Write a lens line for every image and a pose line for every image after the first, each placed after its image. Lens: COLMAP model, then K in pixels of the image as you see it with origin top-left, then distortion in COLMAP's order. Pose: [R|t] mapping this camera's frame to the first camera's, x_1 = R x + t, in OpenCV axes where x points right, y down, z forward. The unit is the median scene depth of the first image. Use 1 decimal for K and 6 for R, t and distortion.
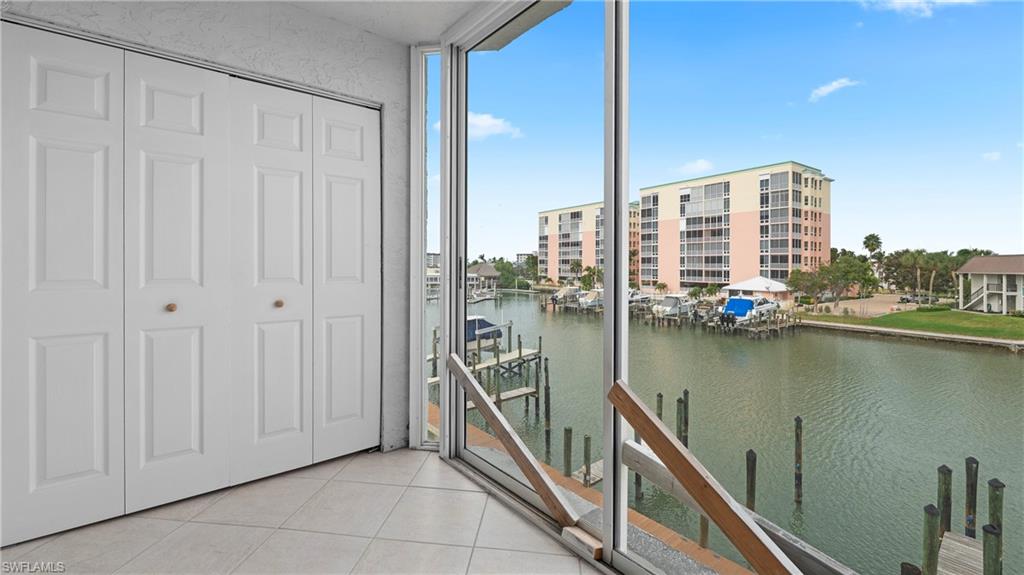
lens RADIAL K [[439.6, 0, 507.8], [0, 439.6, 277.2], [0, 0, 1]] dist [-0.005089, -0.000990]
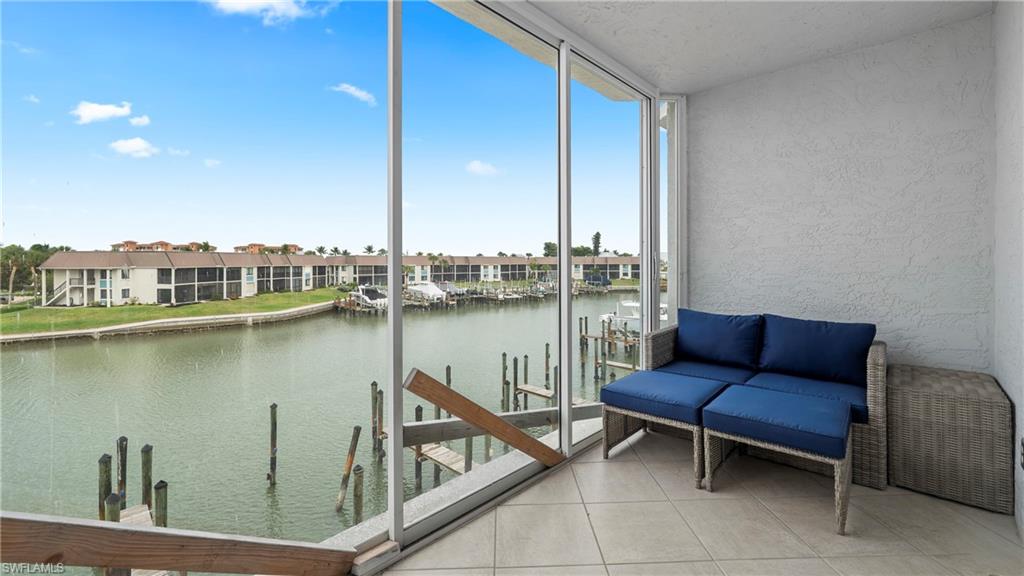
lens RADIAL K [[439.6, 0, 516.0], [0, 439.6, 263.2], [0, 0, 1]] dist [-0.005089, -0.000990]
pose [[-0.179643, -0.008755, 0.983693, -0.677602], [0.030274, 0.999438, 0.014424, -0.025719], [-0.983266, 0.032372, -0.179277, 0.777162]]
